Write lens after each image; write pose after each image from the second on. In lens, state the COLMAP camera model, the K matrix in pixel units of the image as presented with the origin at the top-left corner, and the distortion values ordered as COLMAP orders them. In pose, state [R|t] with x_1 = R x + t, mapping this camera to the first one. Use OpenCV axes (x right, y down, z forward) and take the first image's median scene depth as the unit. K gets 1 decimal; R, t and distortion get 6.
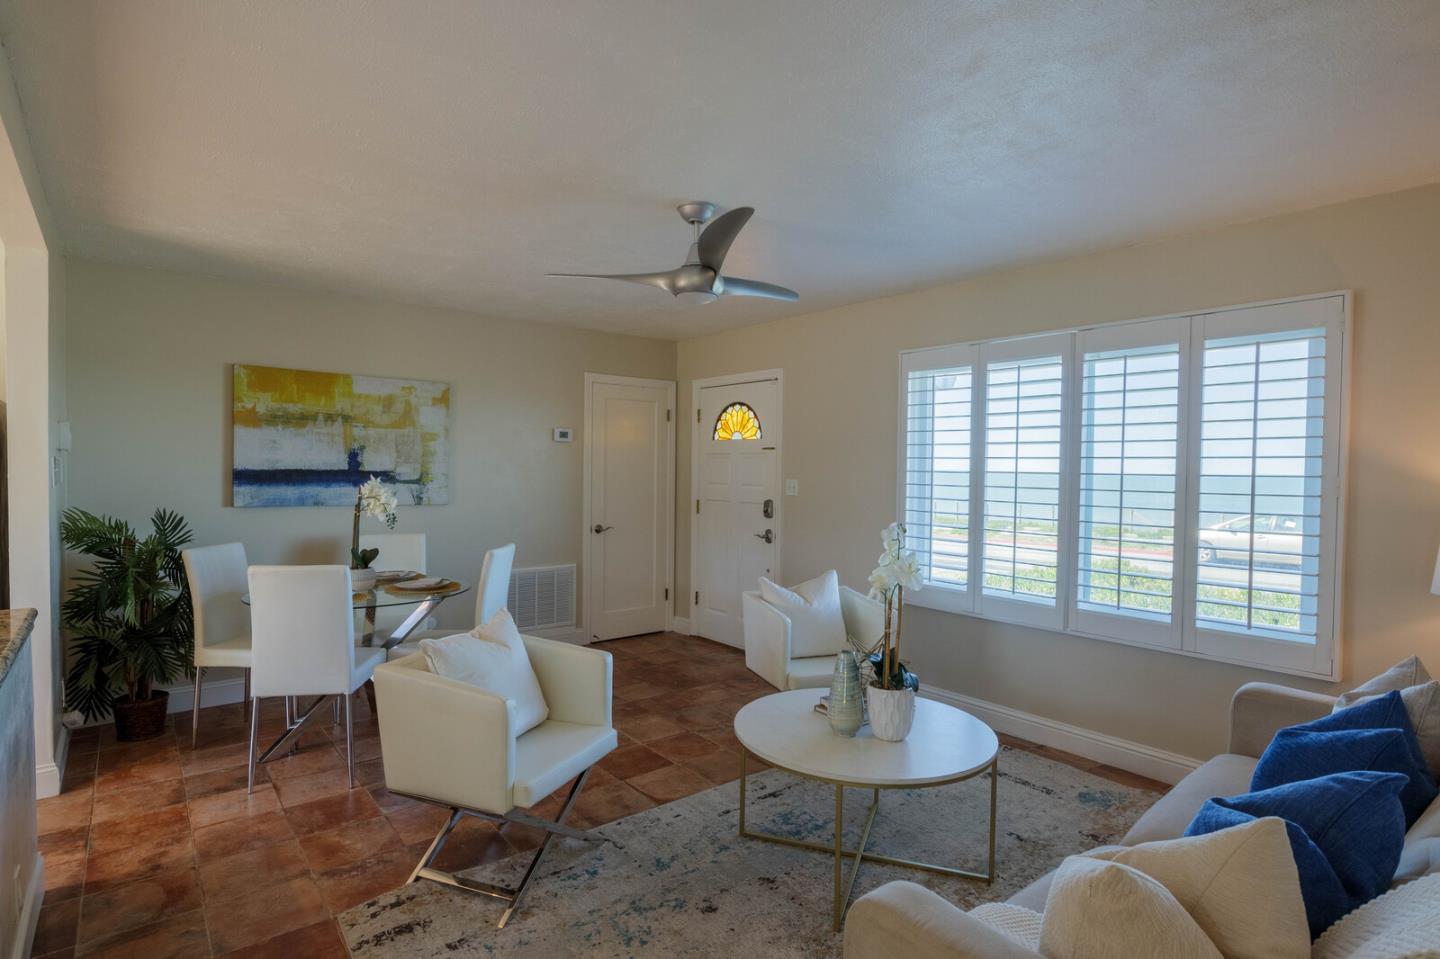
lens RADIAL K [[725.0, 0, 725.5], [0, 725.0, 482.1], [0, 0, 1]] dist [-0.010379, -0.001067]
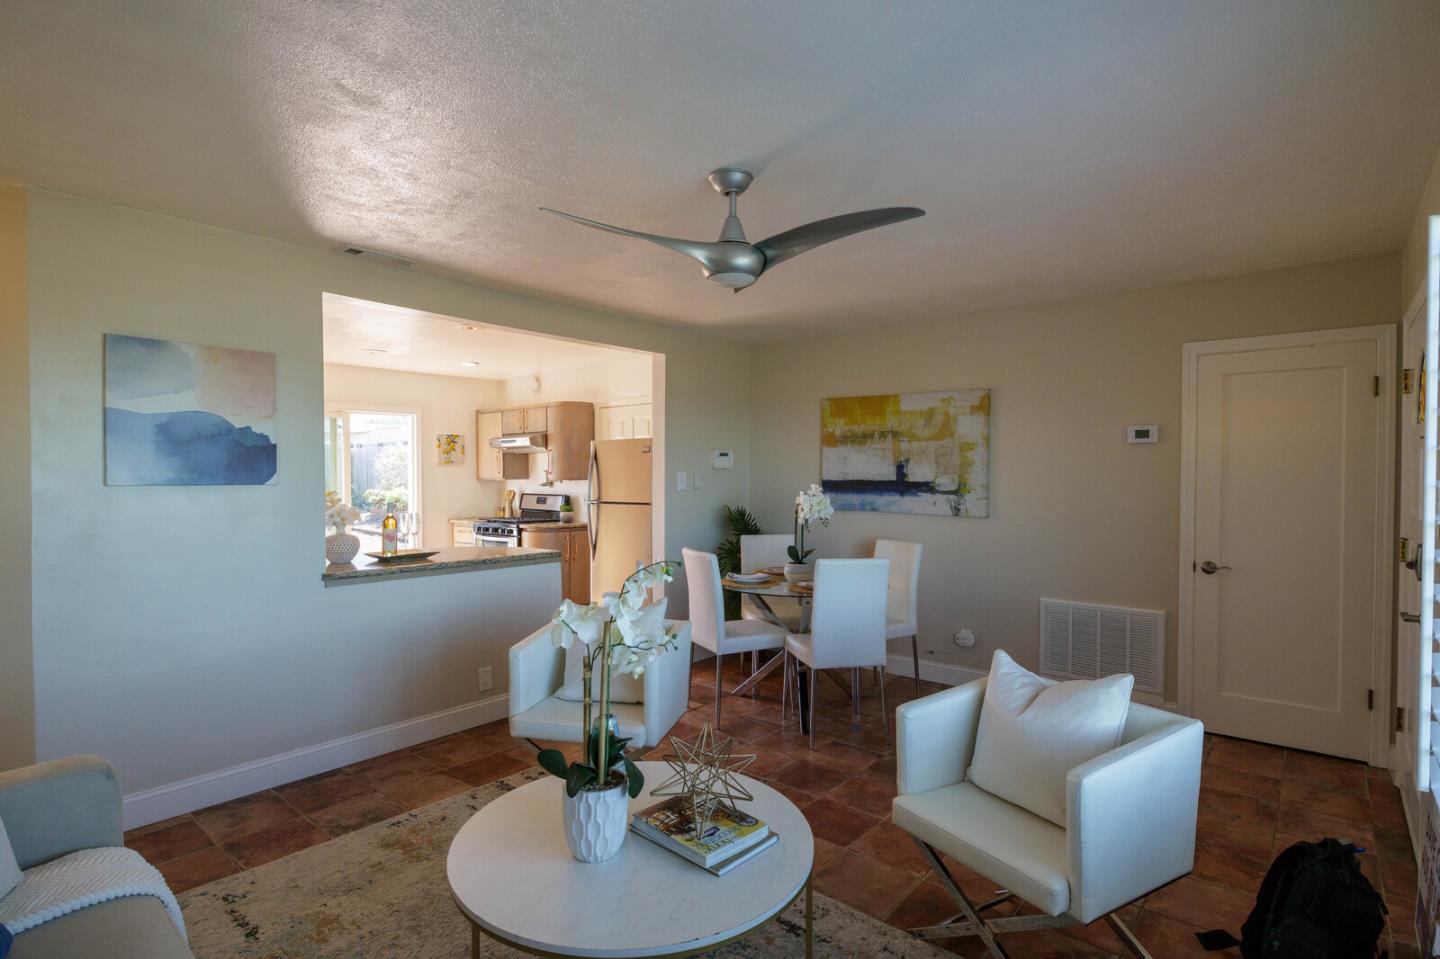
lens RADIAL K [[725.0, 0, 725.5], [0, 725.0, 480.8], [0, 0, 1]] dist [-0.010379, -0.001067]
pose [[0.185494, -0.000371, -0.982645, 0.627201], [-0.019947, 0.999792, -0.004143, -0.008277], [0.982443, 0.020370, 0.185448, 0.649409]]
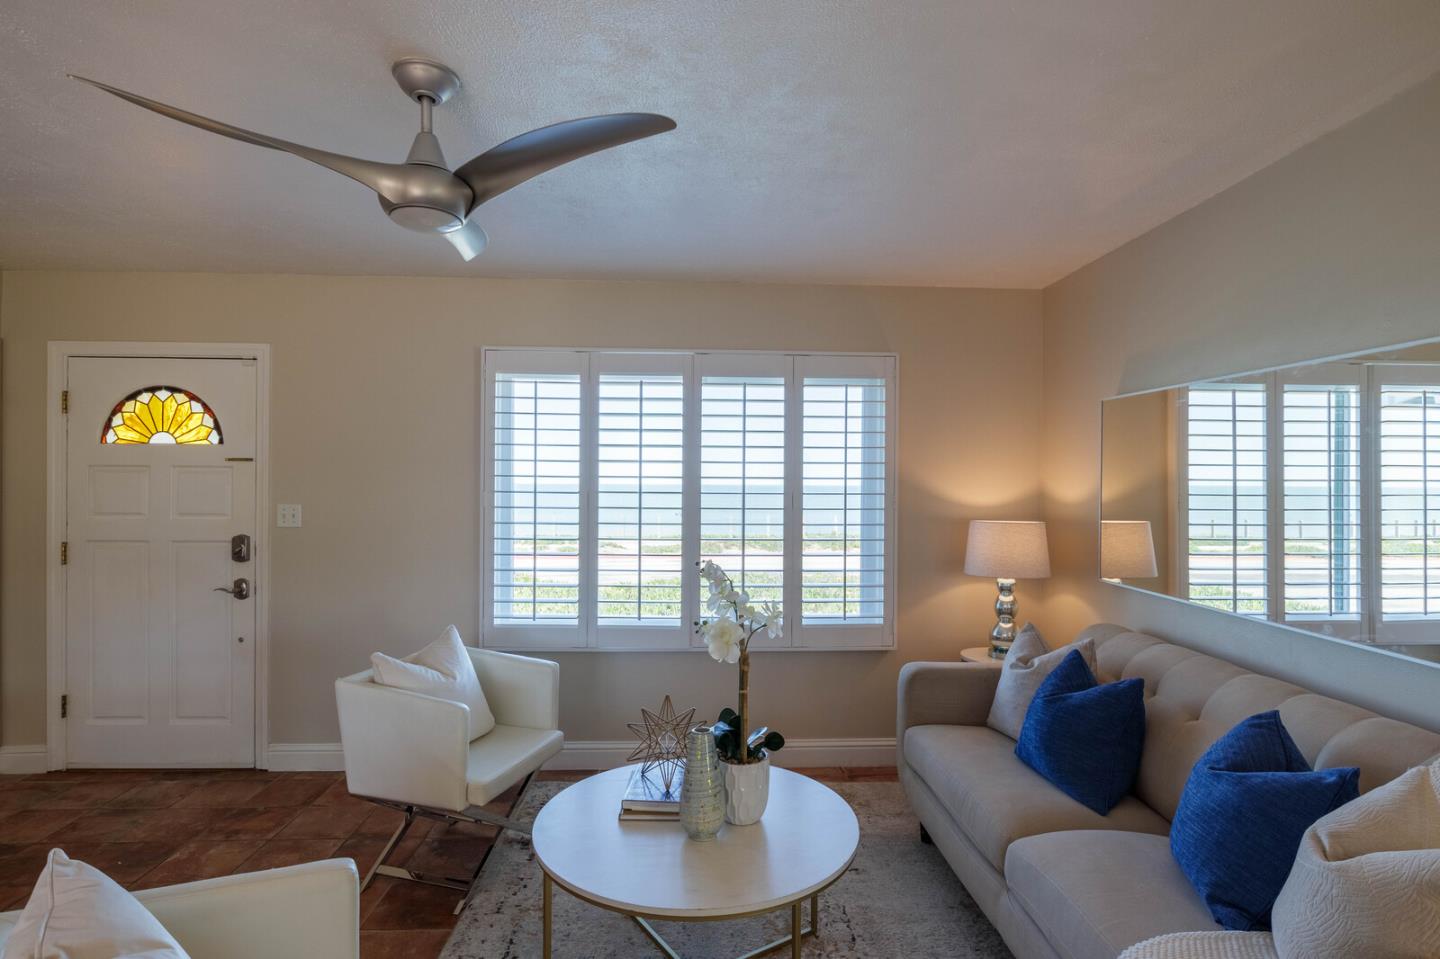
lens RADIAL K [[725.0, 0, 721.7], [0, 725.0, 477.5], [0, 0, 1]] dist [-0.010379, -0.001067]
pose [[0.606583, 0.004637, 0.795007, -0.291823], [0.017180, 0.999673, -0.018939, -0.012587], [-0.794835, 0.025146, 0.606305, 0.332270]]
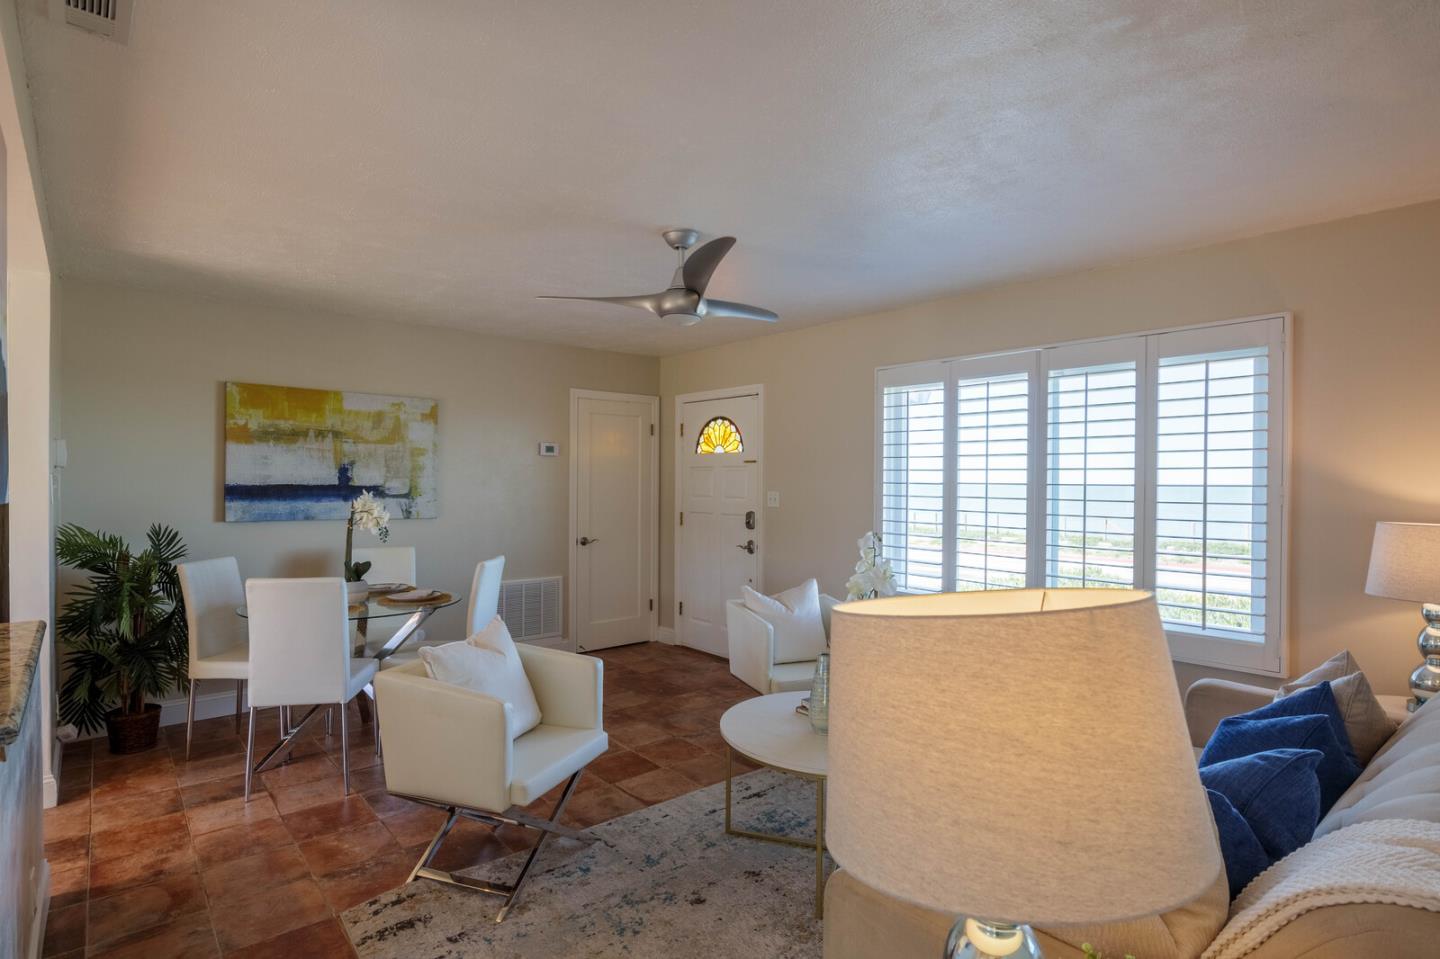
lens RADIAL K [[725.0, 0, 724.9], [0, 725.0, 480.8], [0, 0, 1]] dist [-0.010379, -0.001067]
pose [[0.999664, -0.005872, 0.025264, -0.003751], [0.006344, 0.999806, -0.018628, -0.000177], [-0.025150, 0.018782, 0.999507, -0.038453]]
